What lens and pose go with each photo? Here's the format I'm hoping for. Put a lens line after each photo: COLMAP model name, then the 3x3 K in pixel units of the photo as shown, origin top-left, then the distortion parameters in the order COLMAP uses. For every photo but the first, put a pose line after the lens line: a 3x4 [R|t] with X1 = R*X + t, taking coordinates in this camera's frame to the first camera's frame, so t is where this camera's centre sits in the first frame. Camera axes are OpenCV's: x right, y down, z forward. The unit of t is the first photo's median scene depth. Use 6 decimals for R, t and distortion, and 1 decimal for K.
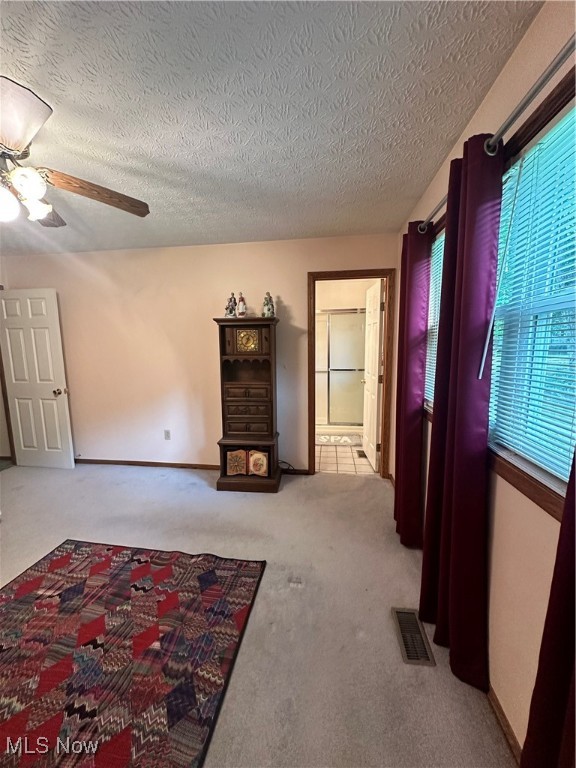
lens RADIAL K [[306.2, 0, 287.0], [0, 306.2, 388.7], [0, 0, 1]] dist [-0.004280, 0.001724]
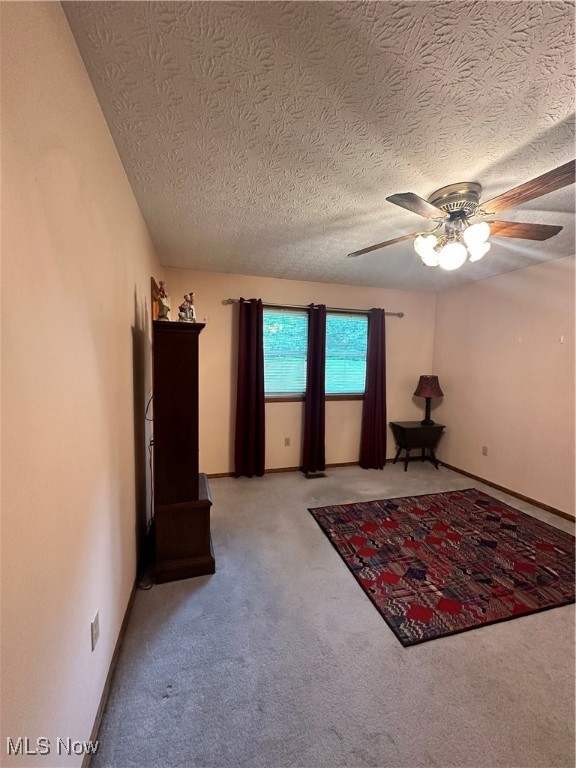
lens RADIAL K [[306.2, 0, 284.9], [0, 306.2, 380.5], [0, 0, 1]] dist [-0.004280, 0.001724]
pose [[-0.408050, -0.047018, 0.911748, -1.537740], [0.120753, 0.987119, 0.104947, -0.253798], [-0.904938, 0.152920, -0.397117, 1.814126]]
